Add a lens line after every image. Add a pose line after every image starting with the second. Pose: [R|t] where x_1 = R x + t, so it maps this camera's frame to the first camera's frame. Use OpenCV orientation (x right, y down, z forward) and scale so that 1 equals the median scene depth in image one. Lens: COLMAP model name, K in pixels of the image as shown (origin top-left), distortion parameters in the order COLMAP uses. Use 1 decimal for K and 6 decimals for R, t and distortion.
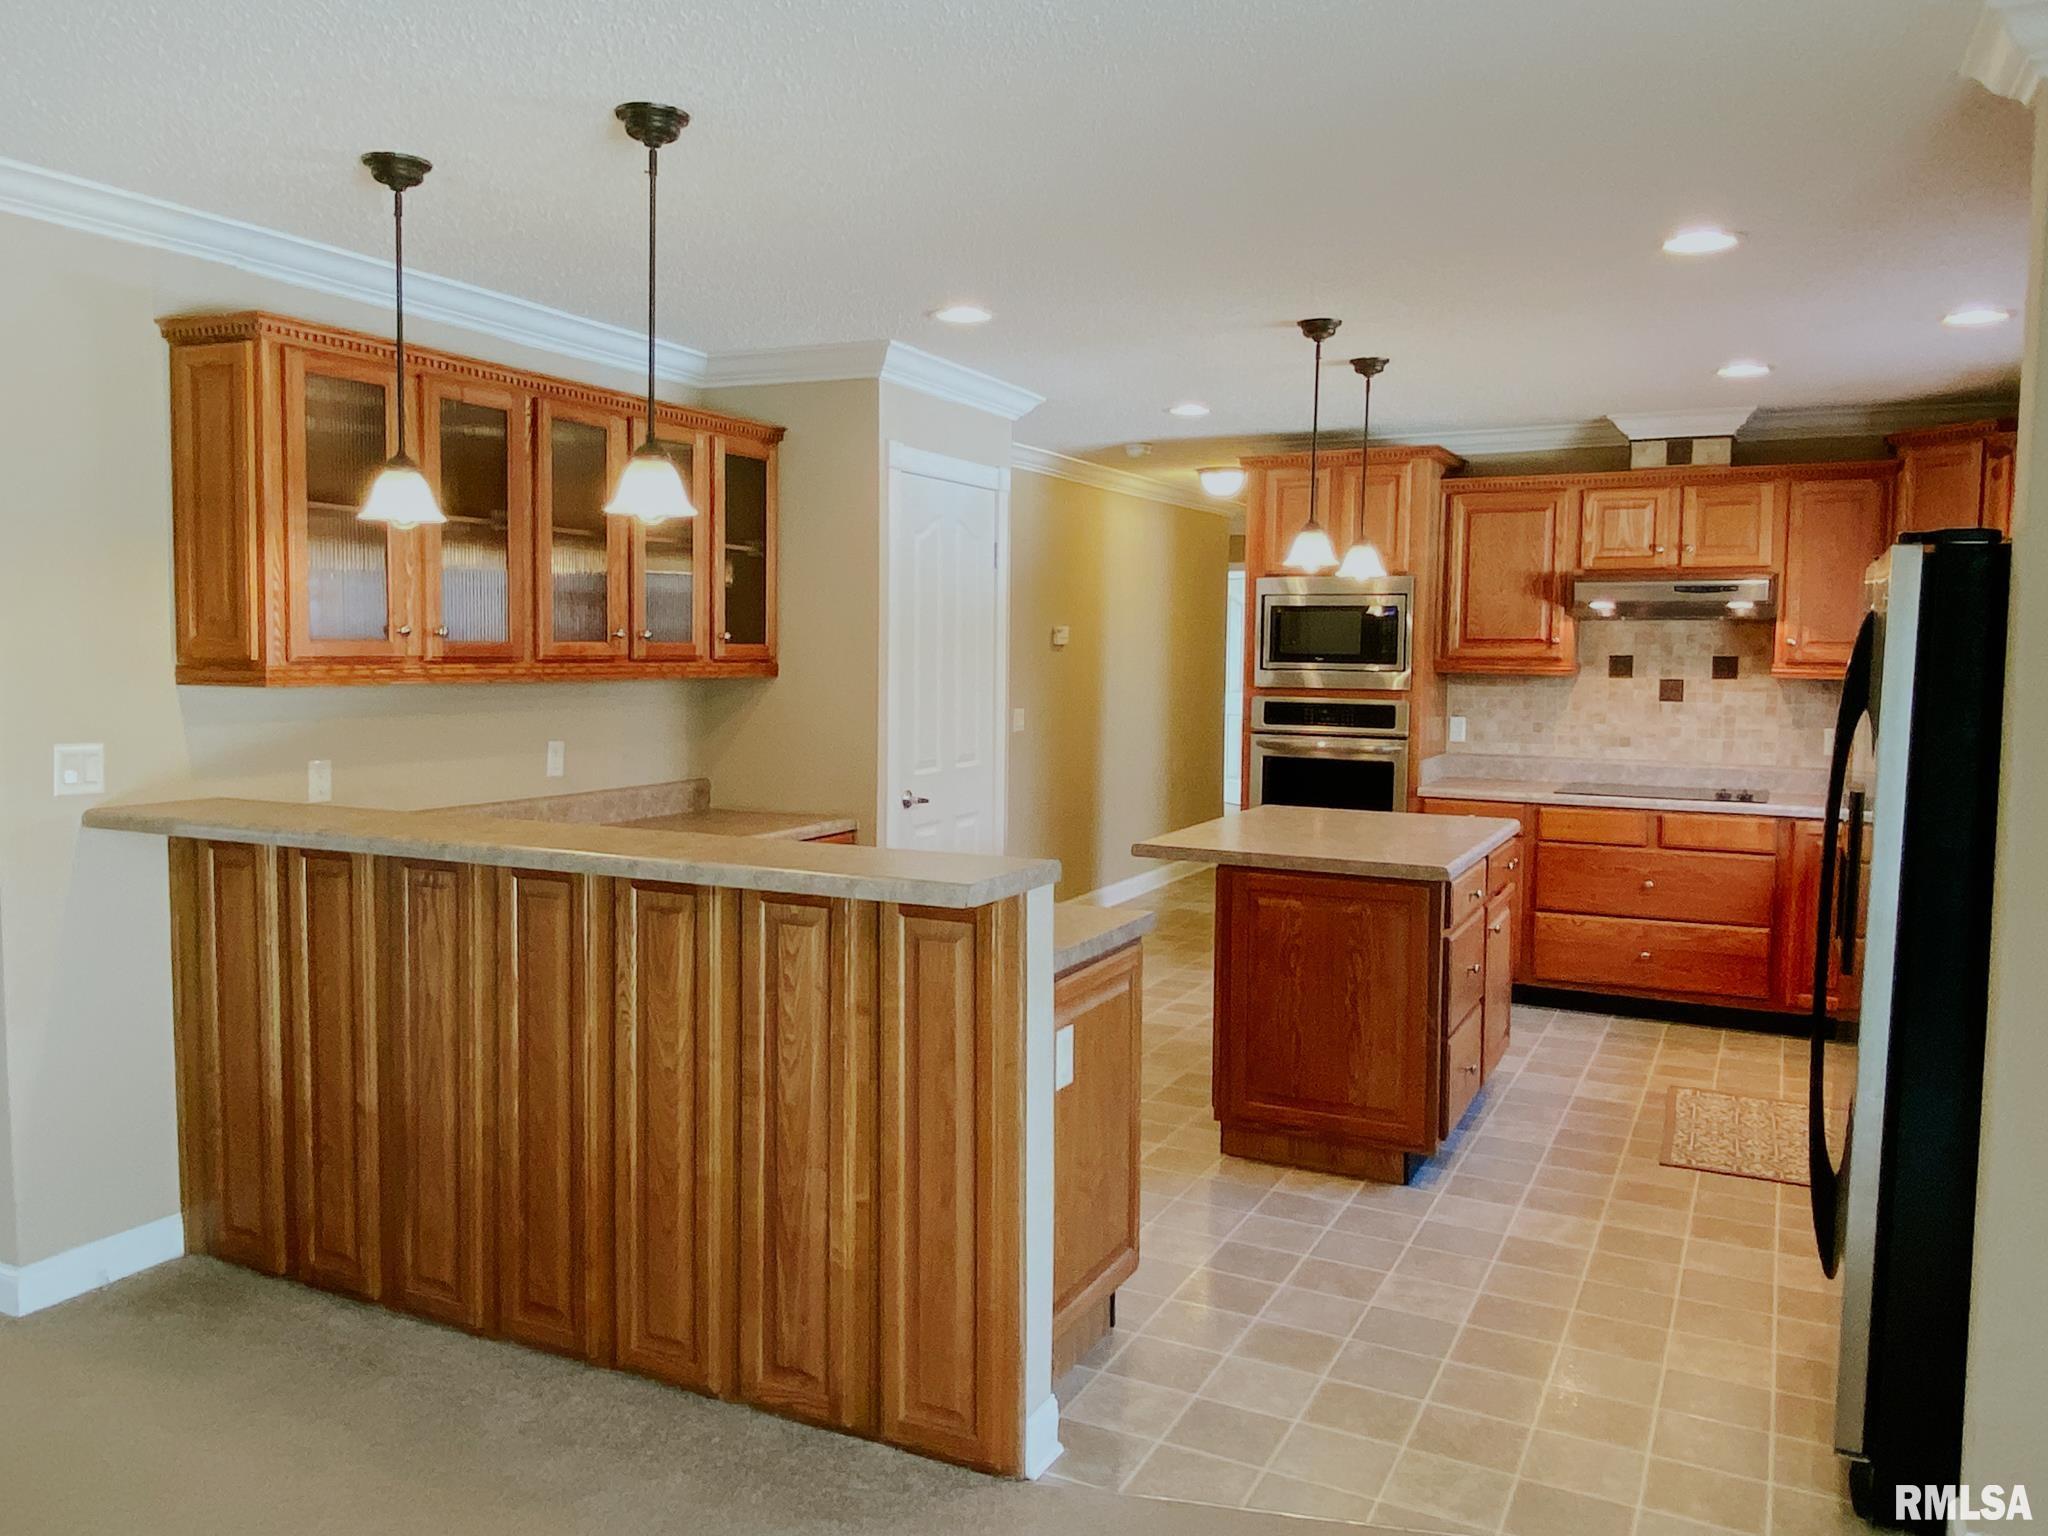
lens RADIAL K [[1530.7, 0, 1014.4], [0, 1530.7, 746.9], [0, 0, 1]] dist [0.104993, -0.142799]
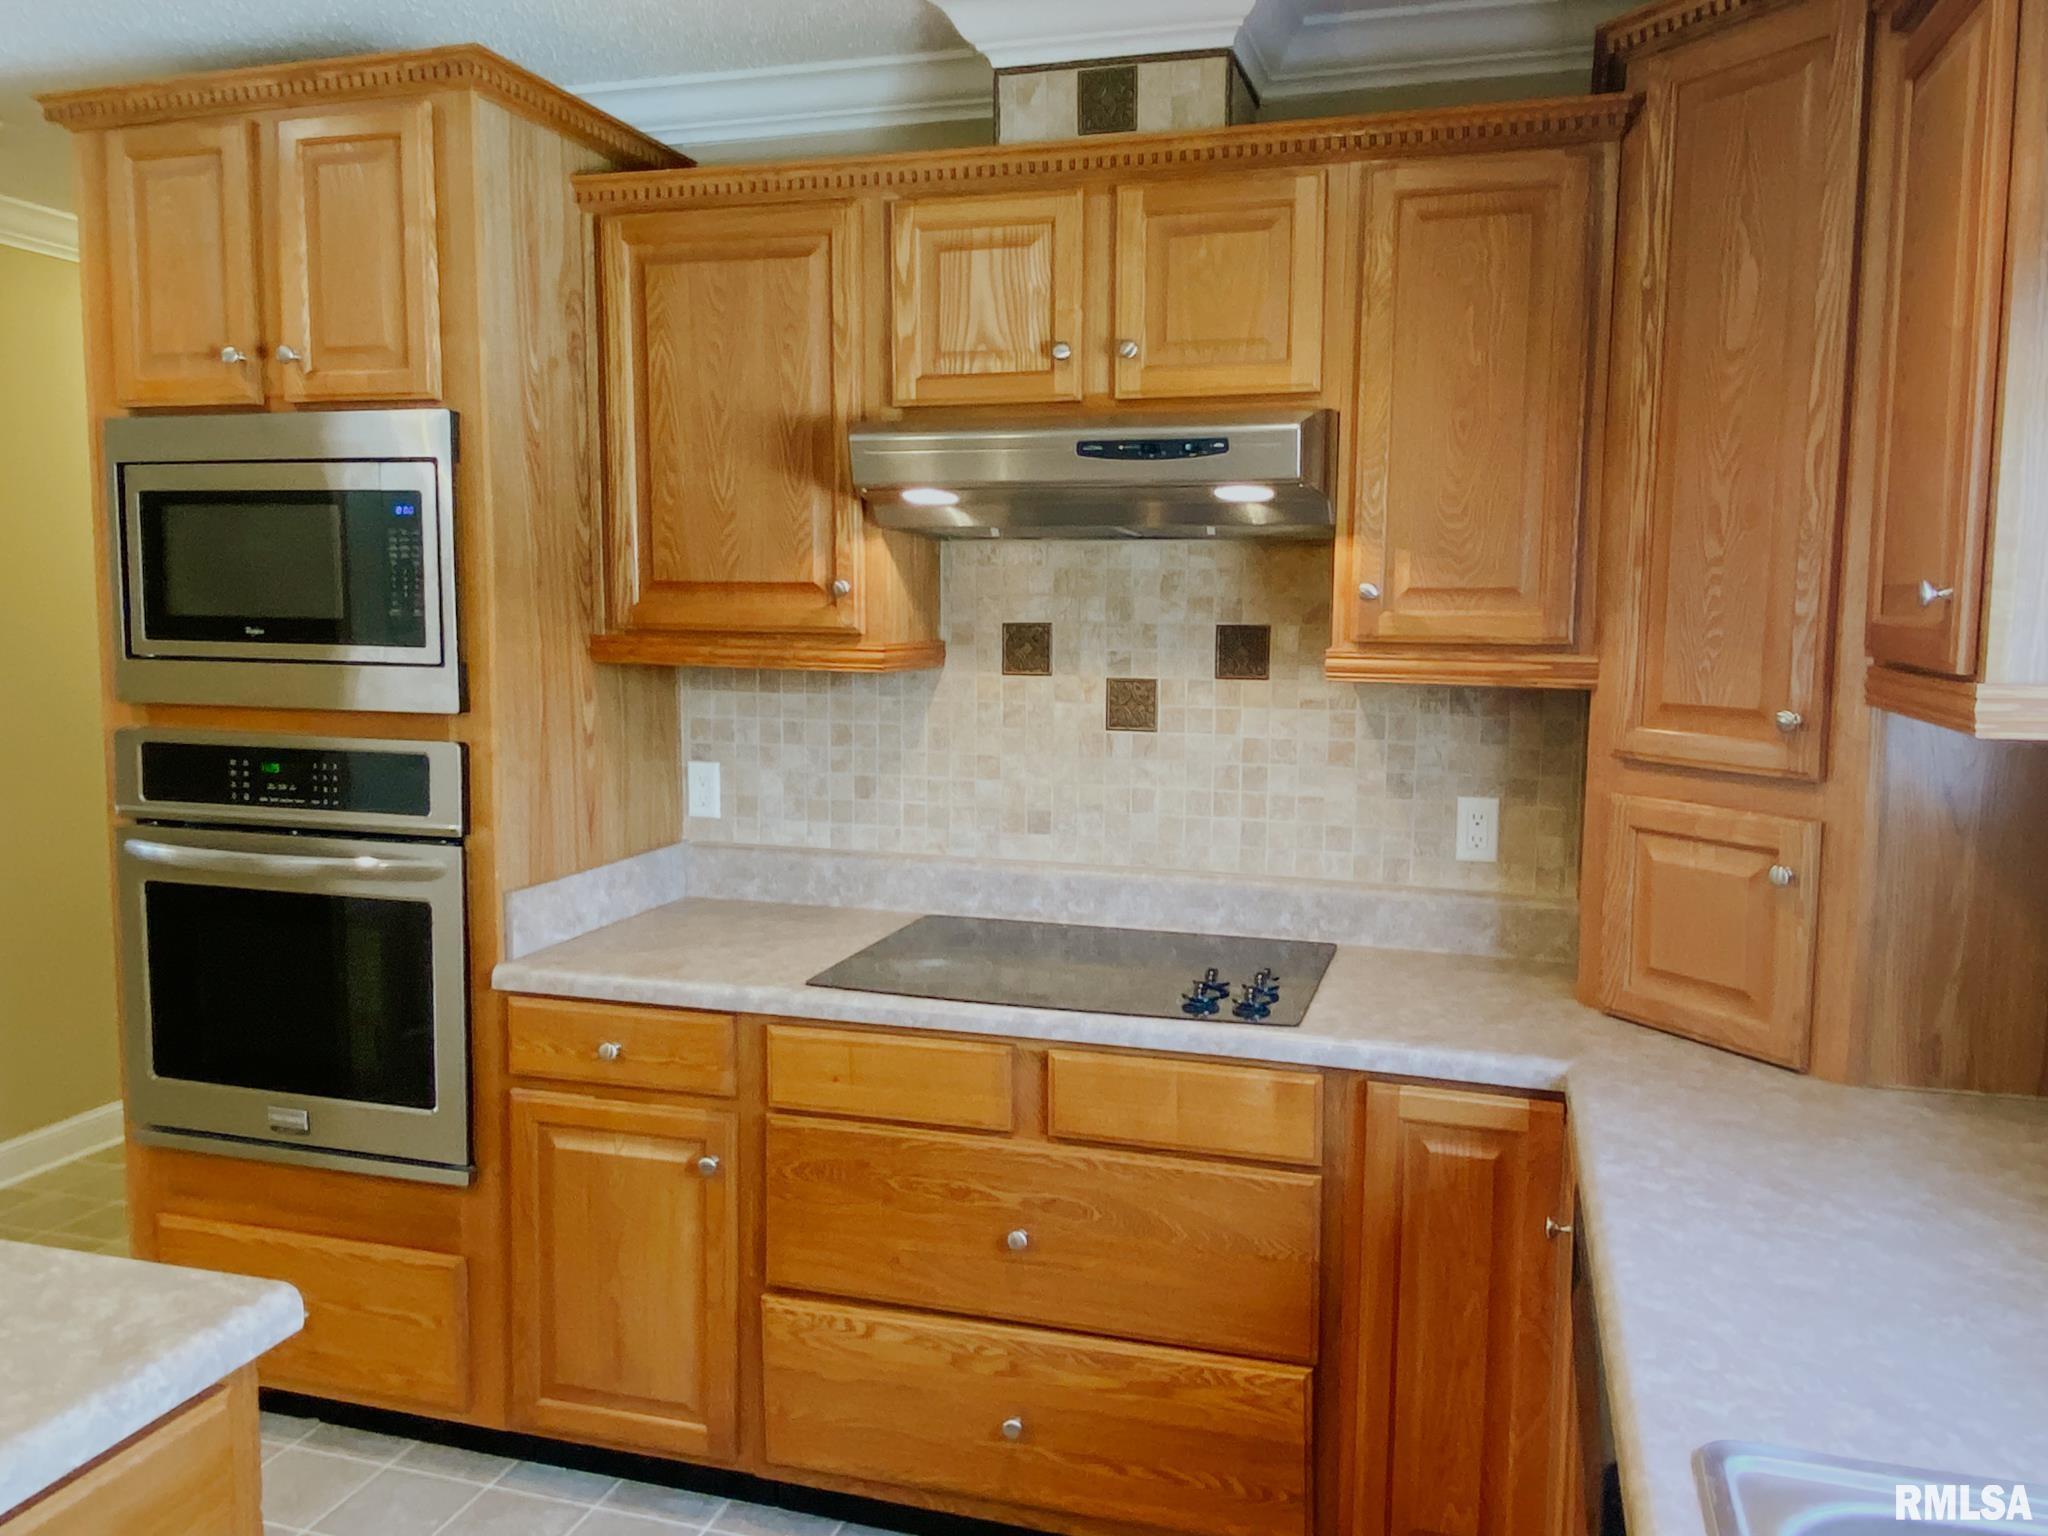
lens RADIAL K [[1530.7, 0, 1014.4], [0, 1530.7, 746.9], [0, 0, 1]] dist [0.104993, -0.142799]
pose [[0.986564, -0.016539, 0.162538, 0.329838], [0.012001, 0.999511, 0.028859, -0.038212], [-0.162936, -0.026520, 0.986280, 0.600495]]
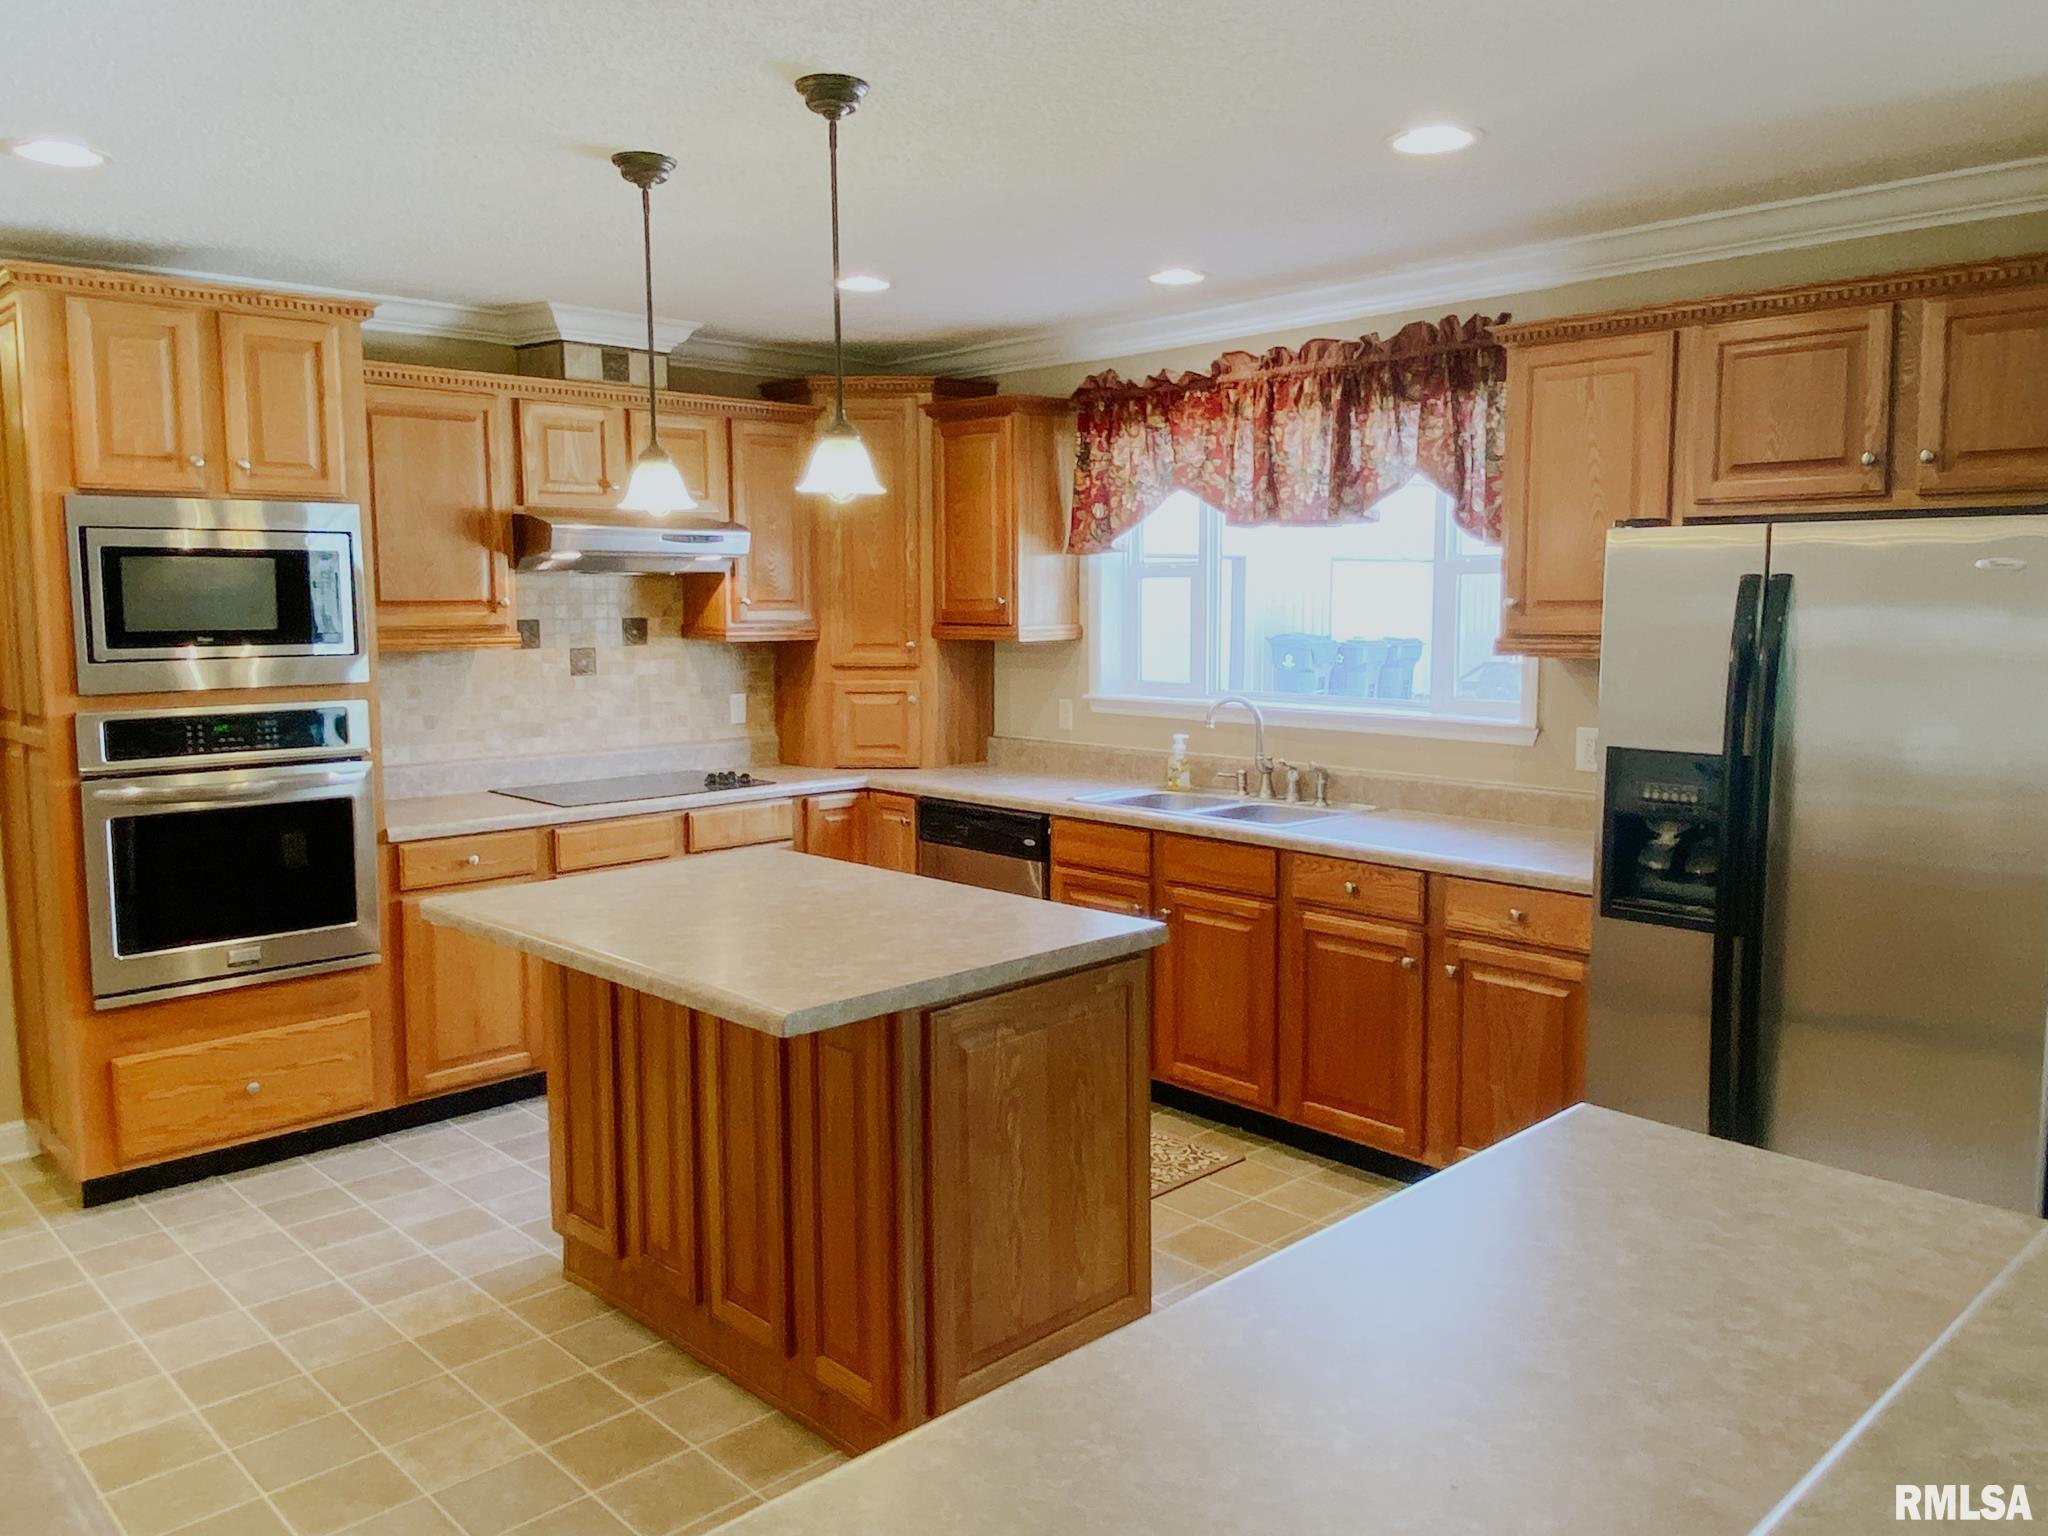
lens RADIAL K [[1530.7, 0, 1014.4], [0, 1530.7, 746.9], [0, 0, 1]] dist [0.104993, -0.142799]
pose [[0.360122, -0.106642, 0.926790, -0.253693], [0.077366, 0.993437, 0.084249, -0.043743], [-0.929692, 0.041362, 0.366009, 0.509608]]
